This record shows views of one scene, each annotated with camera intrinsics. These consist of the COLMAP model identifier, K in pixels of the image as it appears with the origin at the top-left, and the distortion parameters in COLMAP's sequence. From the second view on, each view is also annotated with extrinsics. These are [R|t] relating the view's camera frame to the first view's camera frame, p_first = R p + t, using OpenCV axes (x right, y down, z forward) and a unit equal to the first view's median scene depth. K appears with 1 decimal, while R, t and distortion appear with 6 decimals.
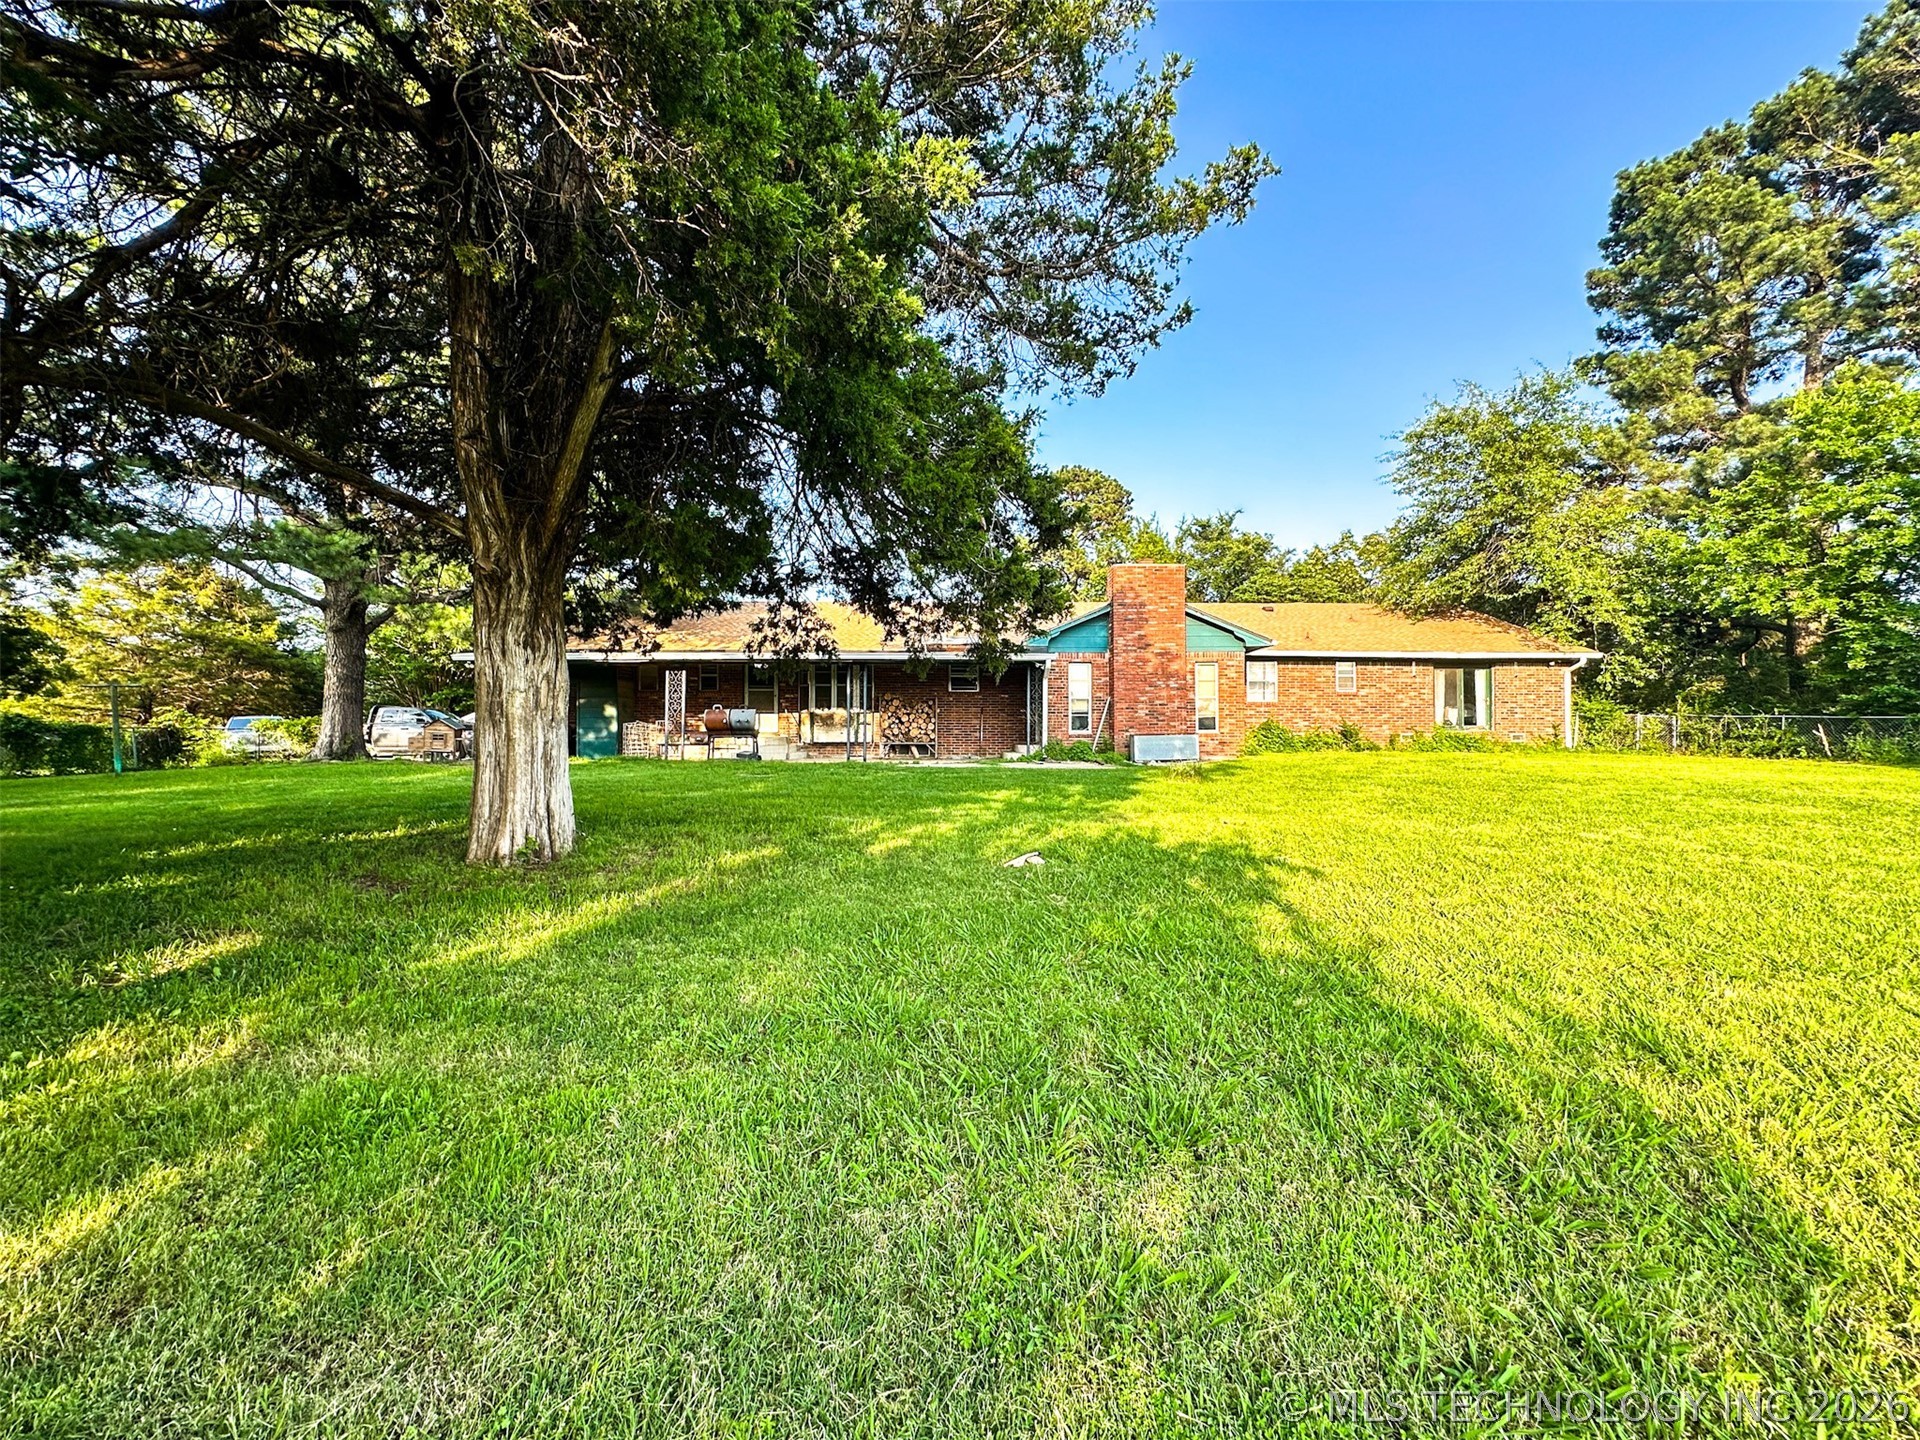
lens RADIAL K [[766.2, 0, 944.0], [0, 766.2, 718.8], [0, 0, 1]] dist [-0.006222, 0.000297]
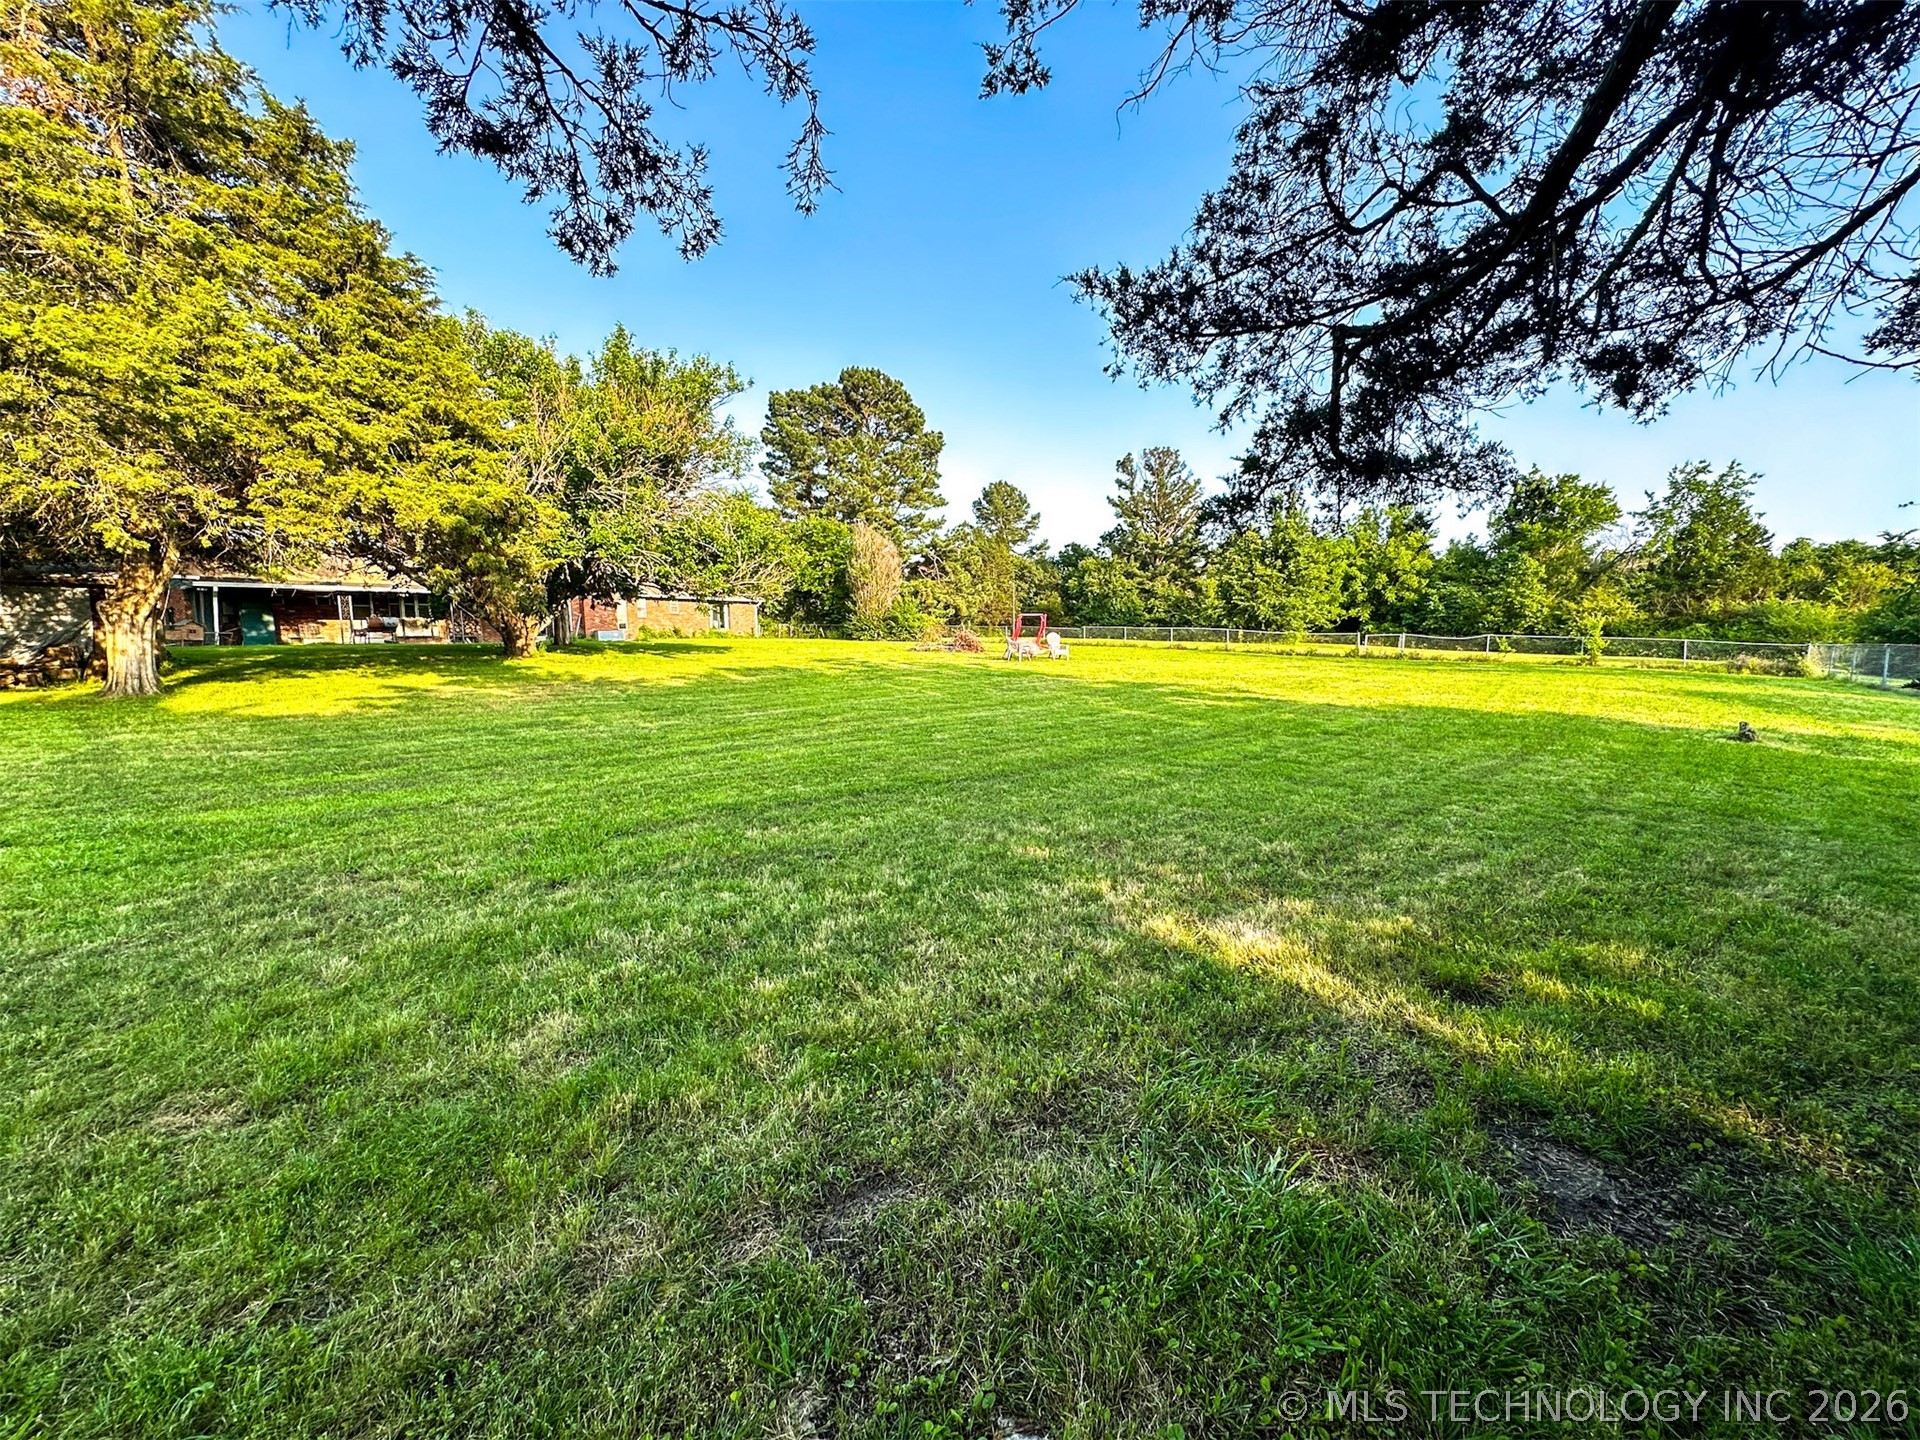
lens RADIAL K [[766.2, 0, 965.3], [0, 766.2, 722.8], [0, 0, 1]] dist [-0.006222, 0.000297]
pose [[0.631369, -0.092945, 0.769892, -0.742777], [0.005521, 0.993305, 0.115388, 0.032356], [-0.775463, -0.068602, 0.627655, -1.176184]]
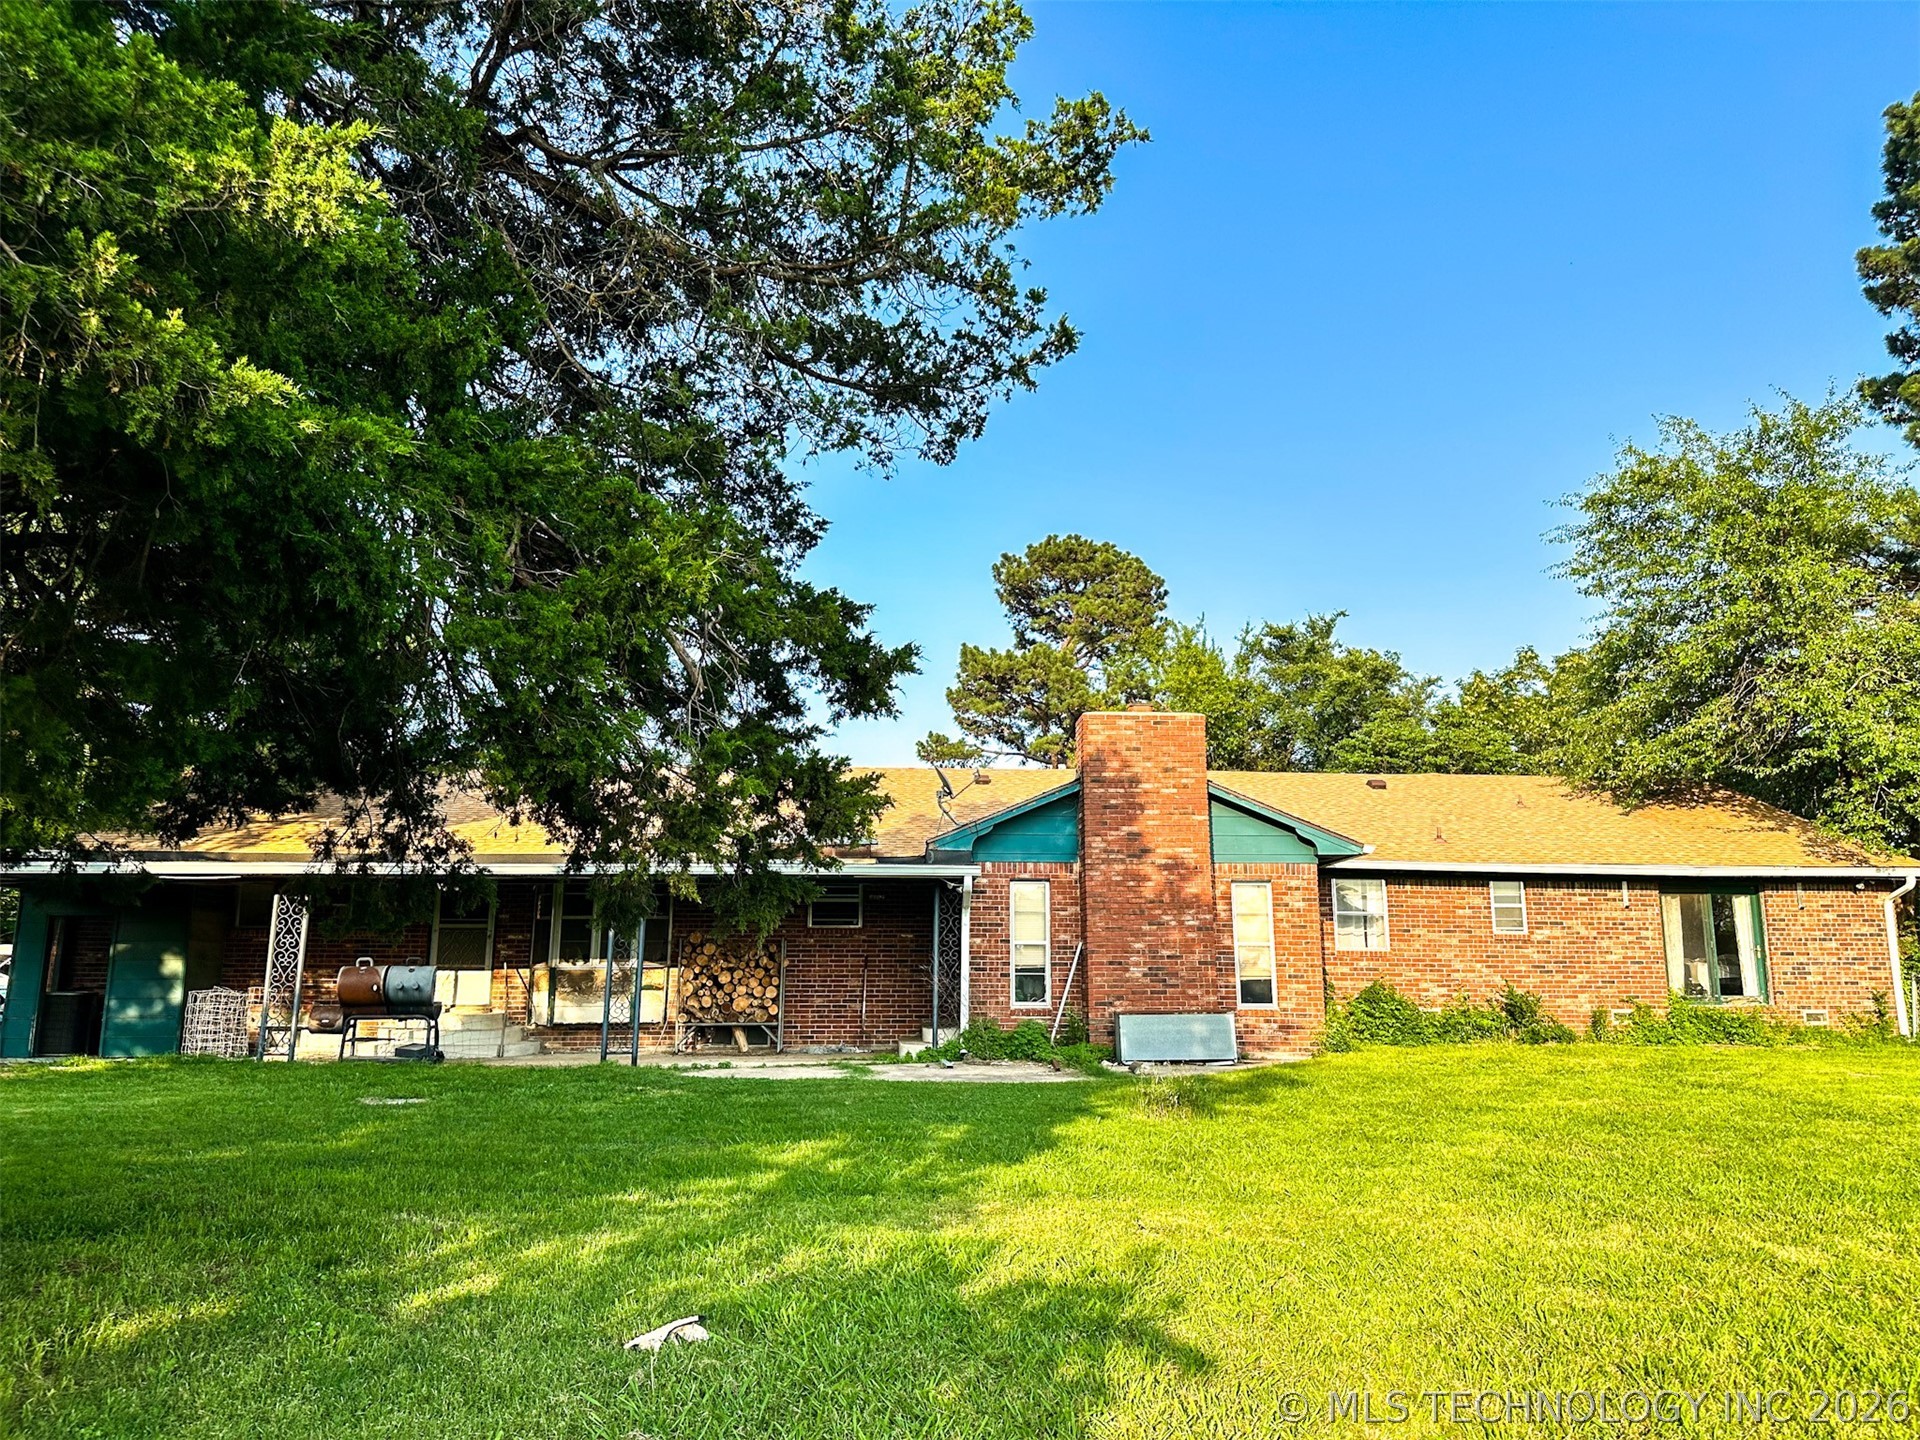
lens RADIAL K [[1337.8, 0, 940.0], [0, 1337.8, 729.7], [0, 0, 1]] dist [0.051408, -0.059379]
pose [[0.999258, 0.010660, 0.037013, 0.068290], [-0.004440, 0.986413, -0.164223, -0.019355], [-0.038261, 0.163936, 0.985729, 0.004047]]
